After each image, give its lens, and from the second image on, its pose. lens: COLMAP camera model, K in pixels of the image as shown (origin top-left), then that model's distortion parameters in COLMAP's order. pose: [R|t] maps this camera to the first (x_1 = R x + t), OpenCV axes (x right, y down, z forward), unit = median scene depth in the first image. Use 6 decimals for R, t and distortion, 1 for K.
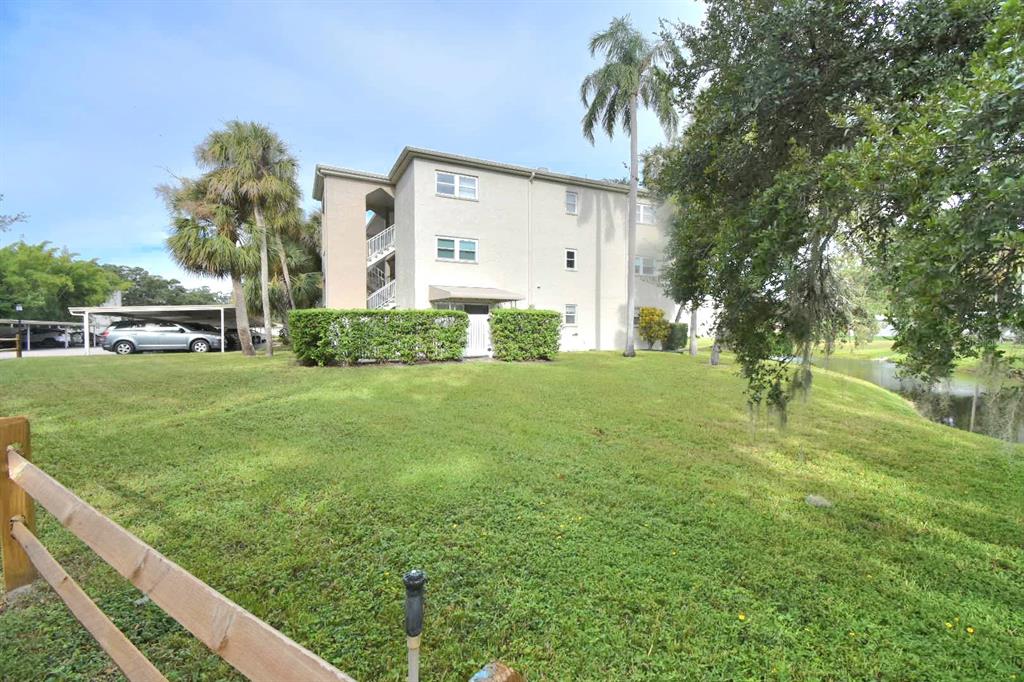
lens RADIAL K [[449.7, 0, 514.9], [0, 449.7, 345.5], [0, 0, 1]] dist [0.017755, -0.024730]
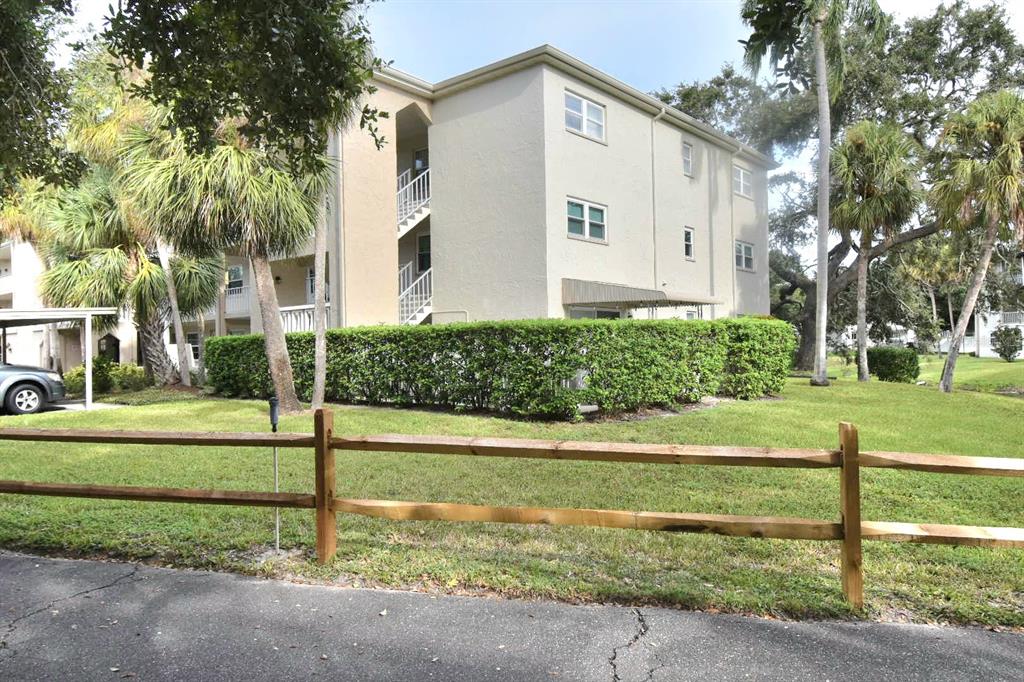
lens RADIAL K [[722.6, 0, 513.5], [0, 722.6, 345.3], [0, 0, 1]] dist [0.003737, -0.020531]
pose [[0.912247, -0.013708, 0.409411, -0.619608], [0.028460, 0.999146, -0.029962, -0.018171], [-0.408651, 0.038984, 0.911858, 0.154893]]
